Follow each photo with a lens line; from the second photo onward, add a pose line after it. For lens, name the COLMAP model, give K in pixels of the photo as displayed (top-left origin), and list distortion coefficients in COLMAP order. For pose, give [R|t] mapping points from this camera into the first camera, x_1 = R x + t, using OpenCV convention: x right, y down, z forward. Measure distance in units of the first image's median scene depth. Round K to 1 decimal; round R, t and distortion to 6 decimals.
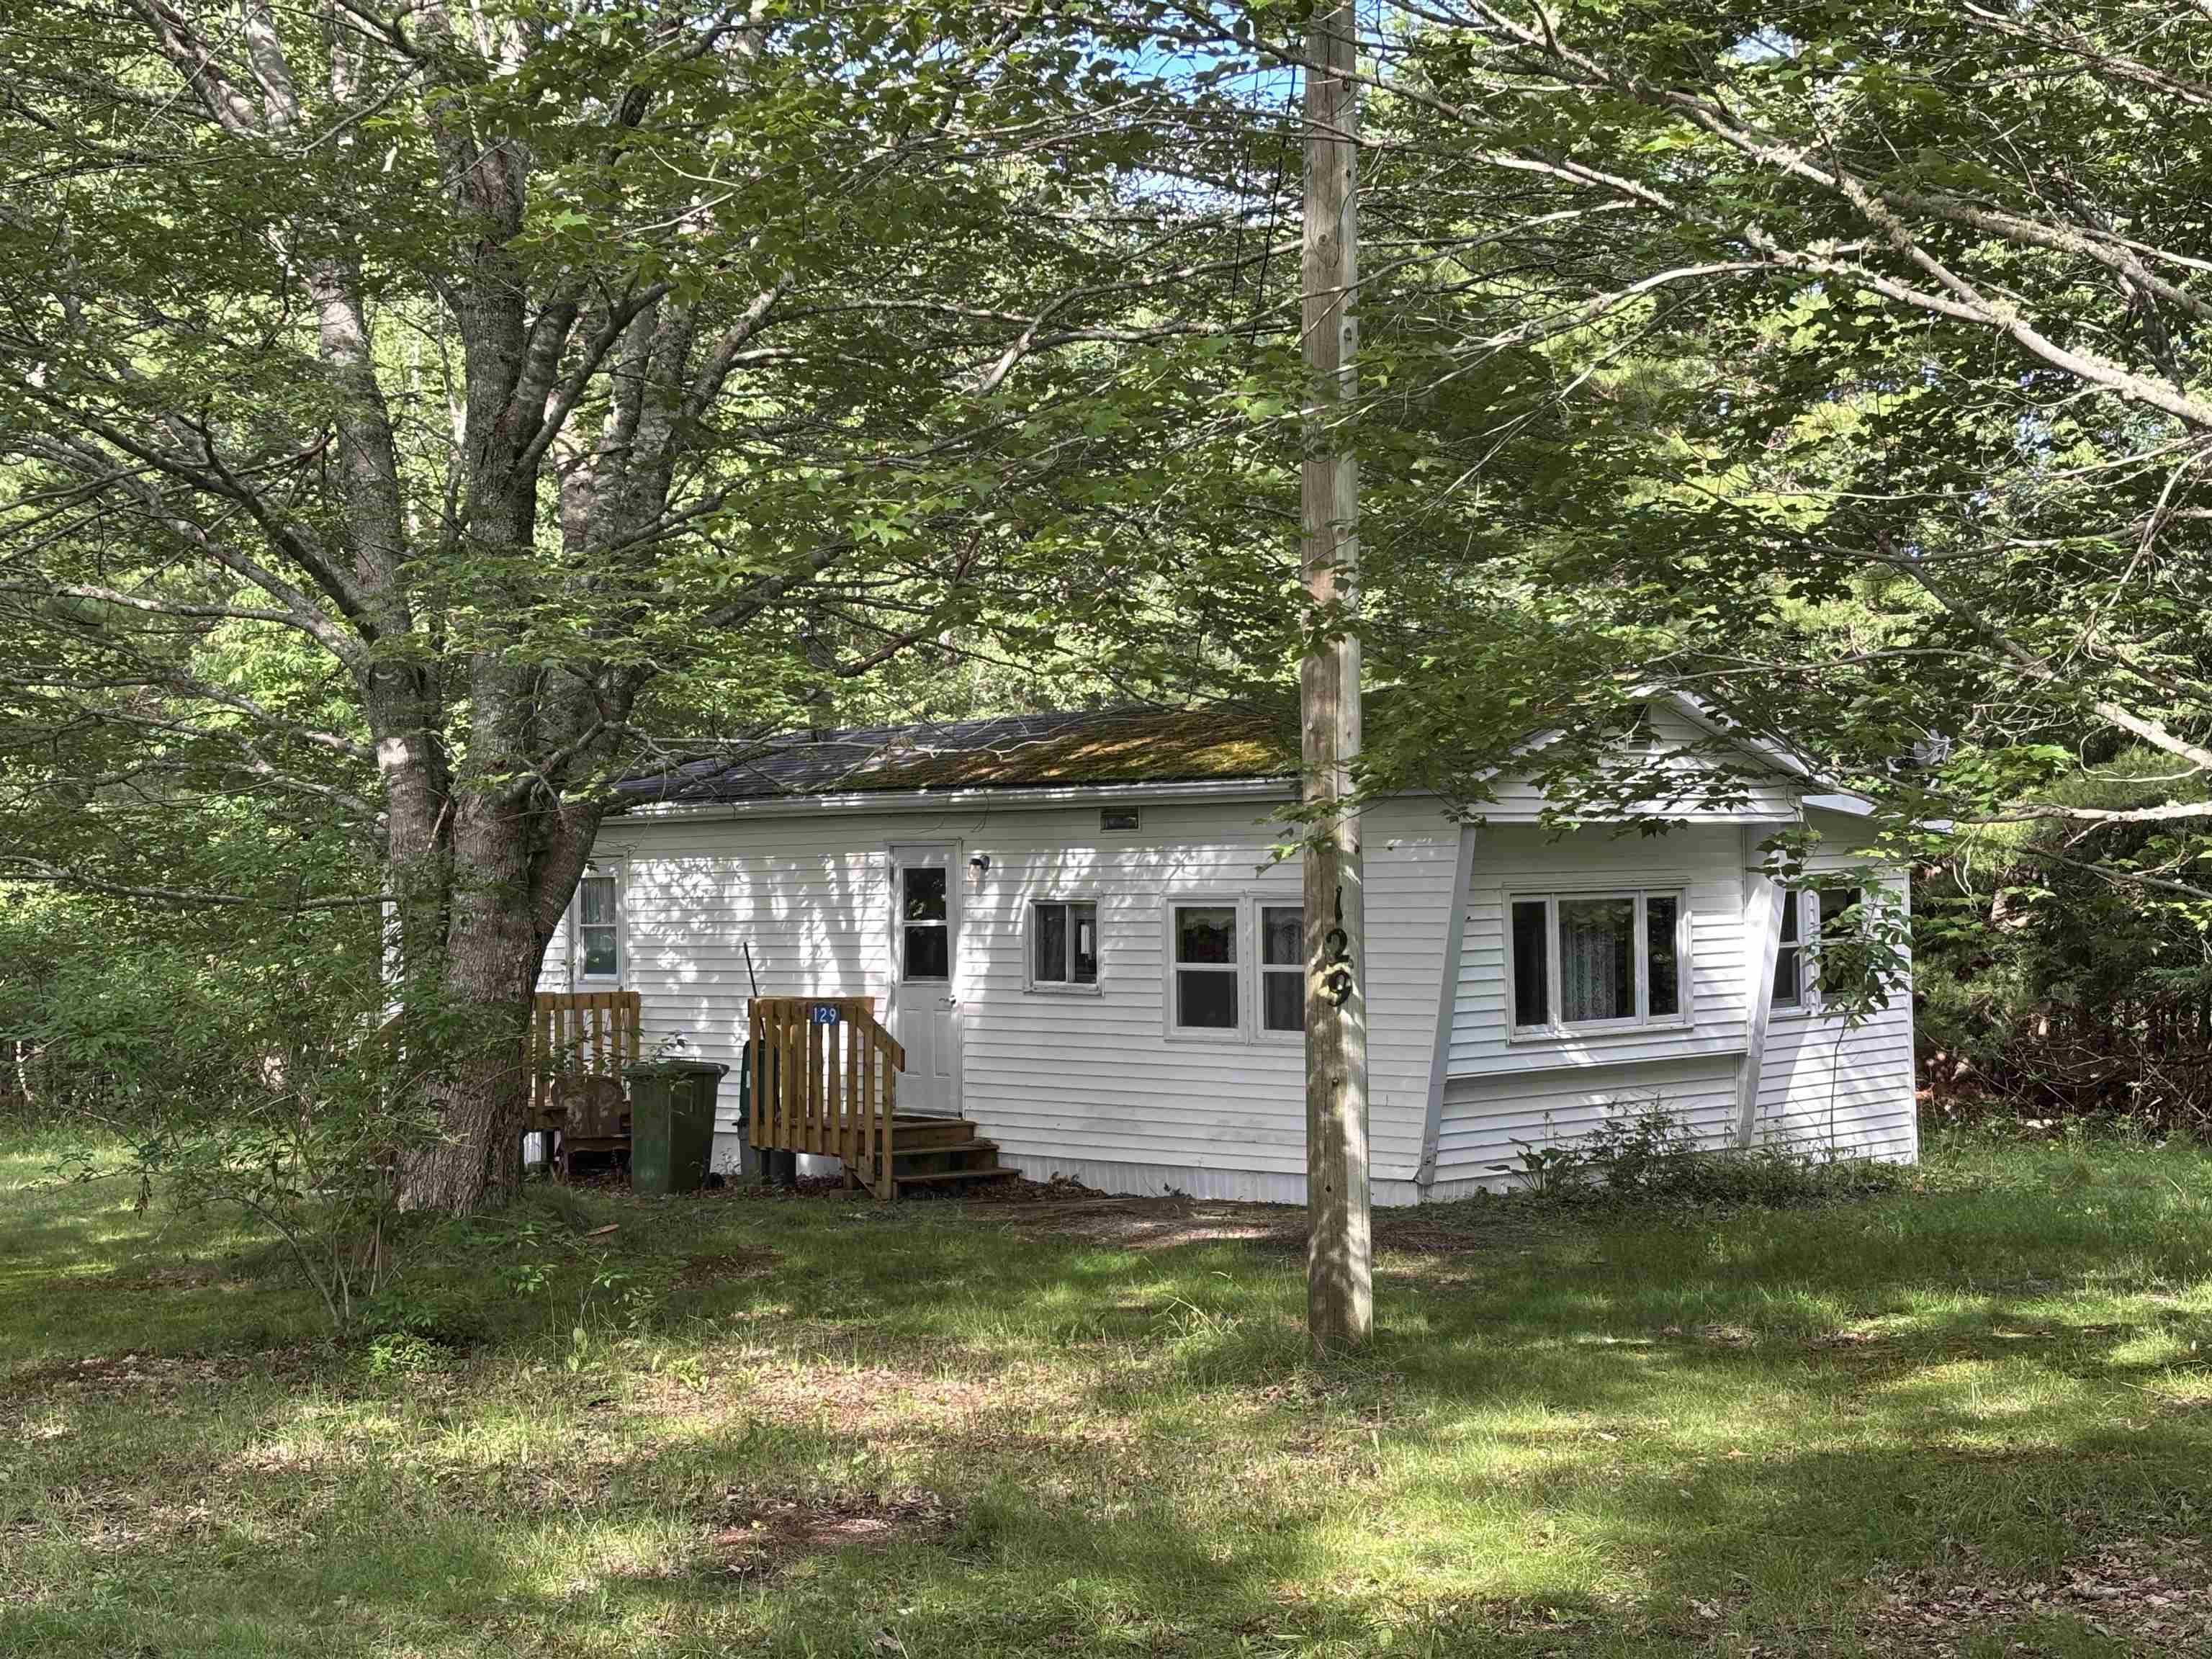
lens RADIAL K [[3358.2, 0, 1106.0], [0, 3358.2, 829.5], [0, 0, 1]] dist [0.189197, -1.502292]
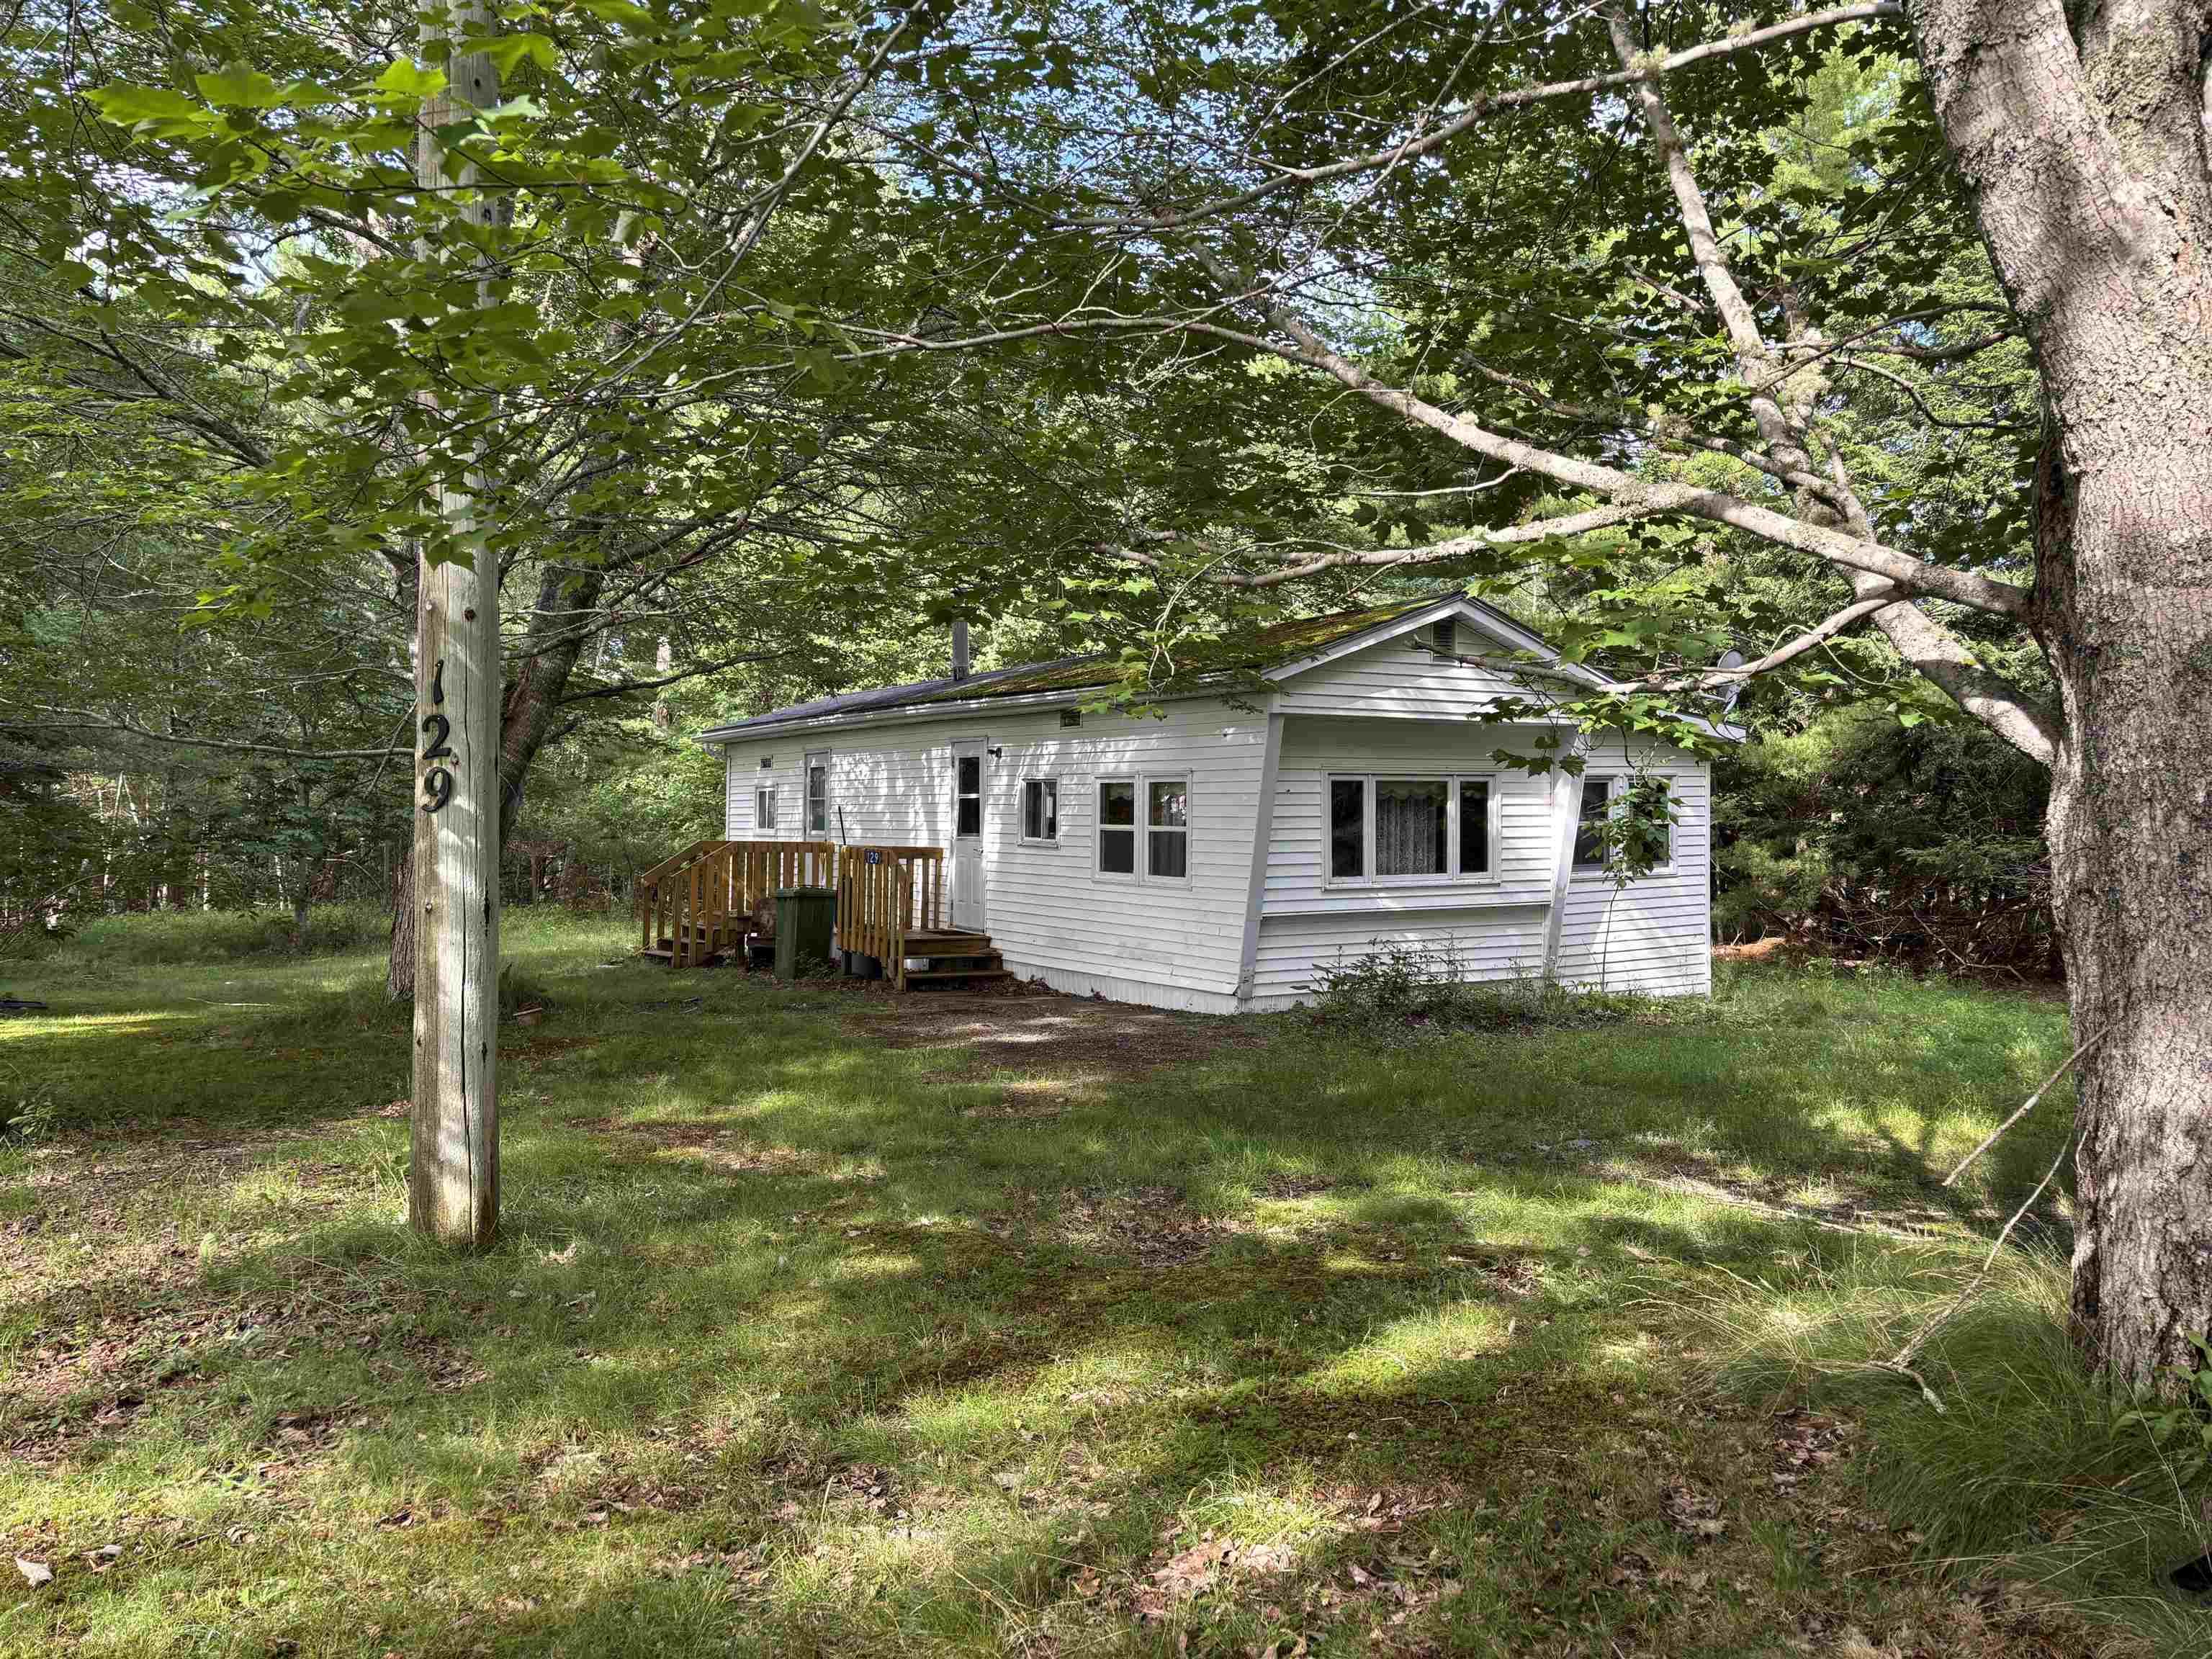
lens RADIAL K [[1662.2, 0, 1106.0], [0, 1662.2, 829.5], [0, 0, 1]] dist [-0.002195, -0.000456]
pose [[0.971559, 0.020826, -0.235879, 0.179607], [-0.015046, 0.999541, 0.026278, 0.023997], [0.236318, -0.021981, 0.971427, 0.351528]]
